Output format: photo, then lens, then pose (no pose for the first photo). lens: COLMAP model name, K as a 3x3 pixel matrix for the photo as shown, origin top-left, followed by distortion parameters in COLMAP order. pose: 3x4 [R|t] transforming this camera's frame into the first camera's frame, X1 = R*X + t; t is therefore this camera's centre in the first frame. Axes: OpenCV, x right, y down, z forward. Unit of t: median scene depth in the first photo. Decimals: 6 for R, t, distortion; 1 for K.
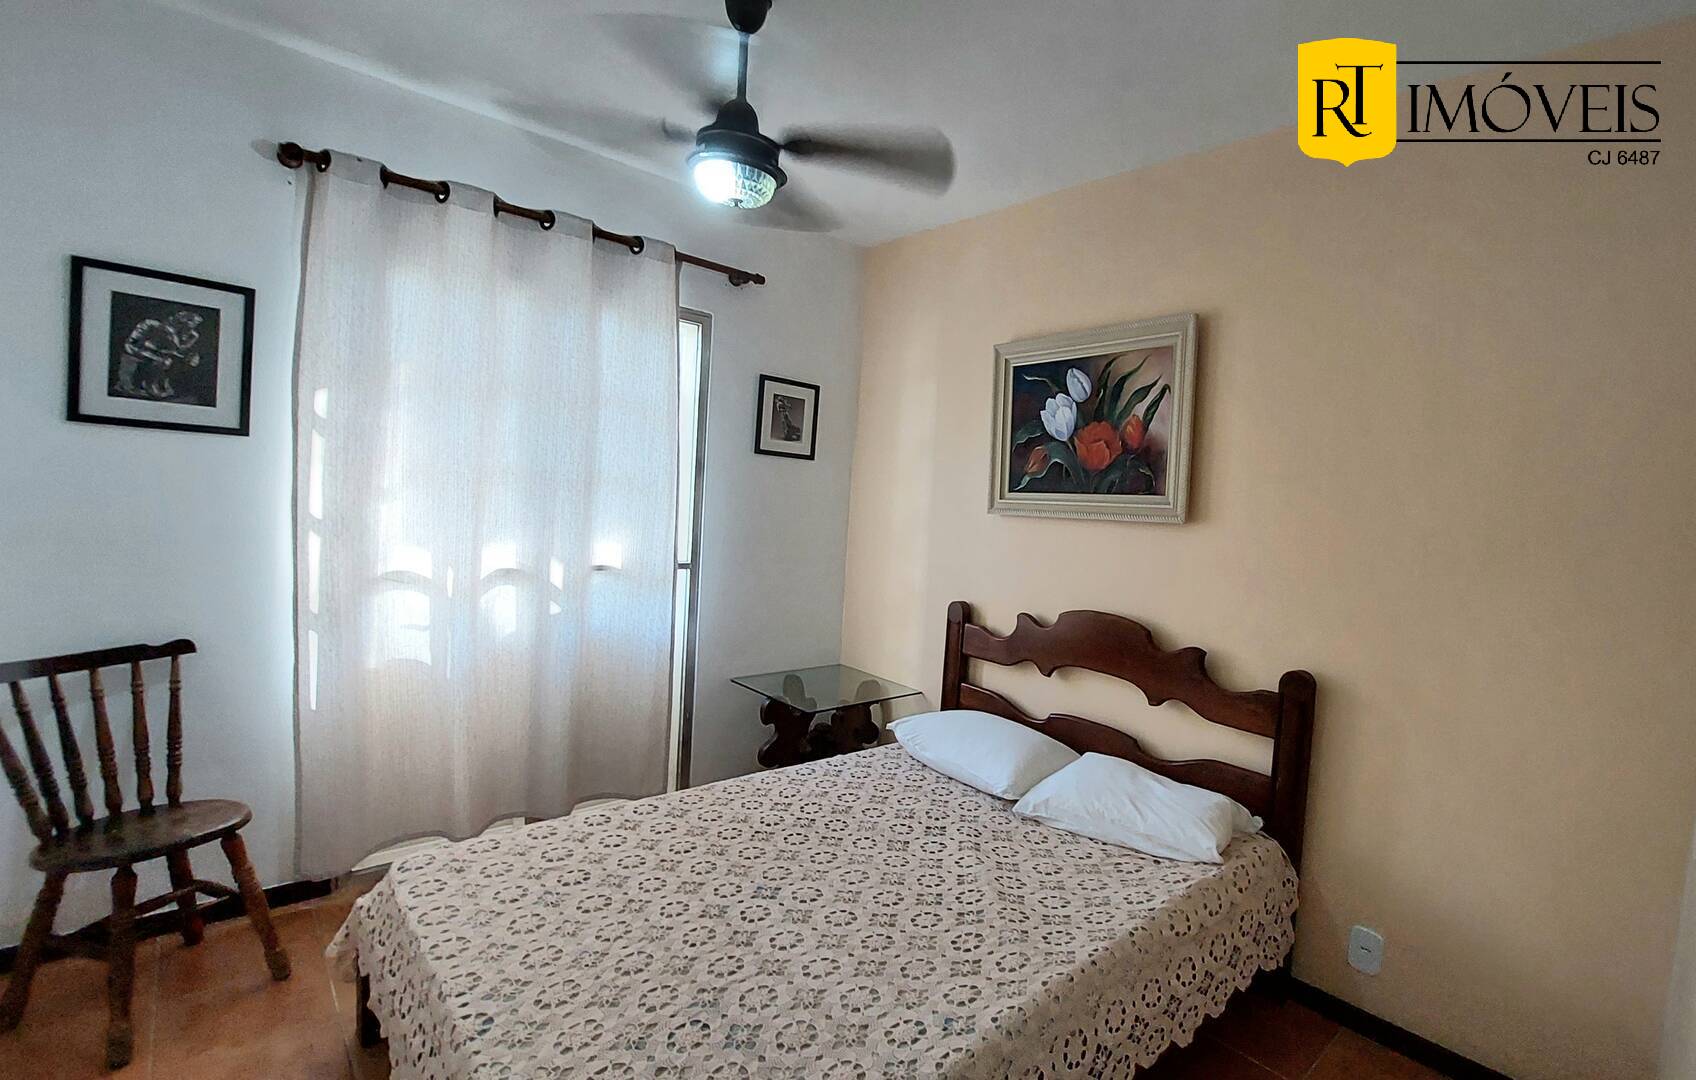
lens RADIAL K [[774.9, 0, 916.6], [0, 774.9, 543.3], [0, 0, 1]] dist [-0.002021, -0.000354]
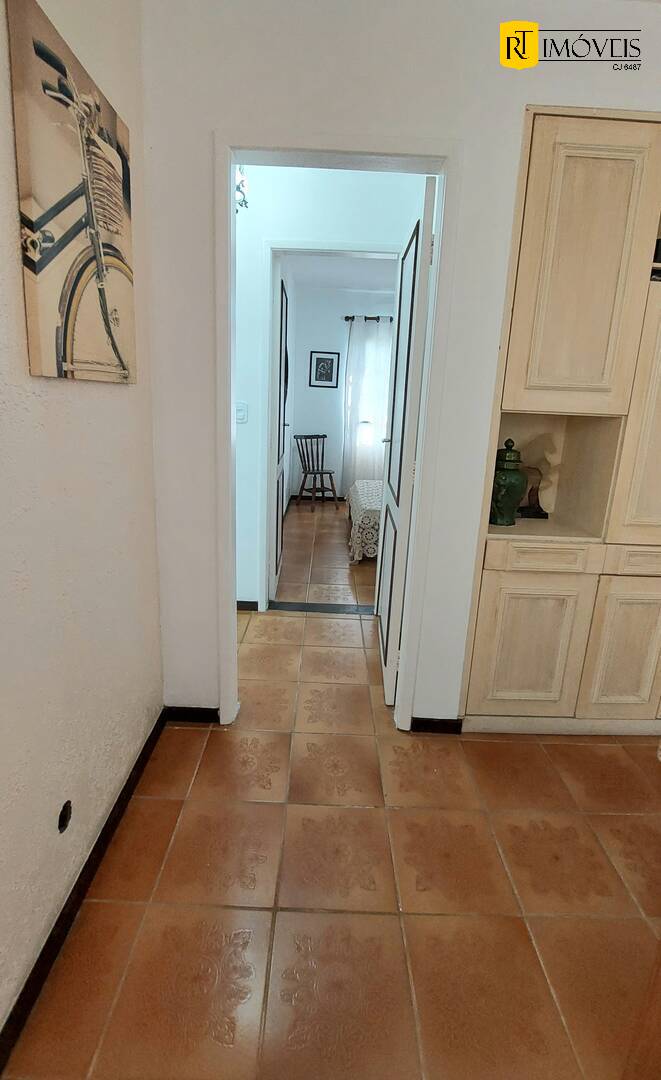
lens RADIAL K [[488.8, 0, 330.5], [0, 488.8, 540.0], [0, 0, 1]] dist [-0.000042, -0.000003]
pose [[0.722440, 0.134618, -0.678202, 1.149251], [-0.036094, 0.986869, 0.157437, 0.288465], [0.690491, -0.089260, 0.717813, -1.137971]]
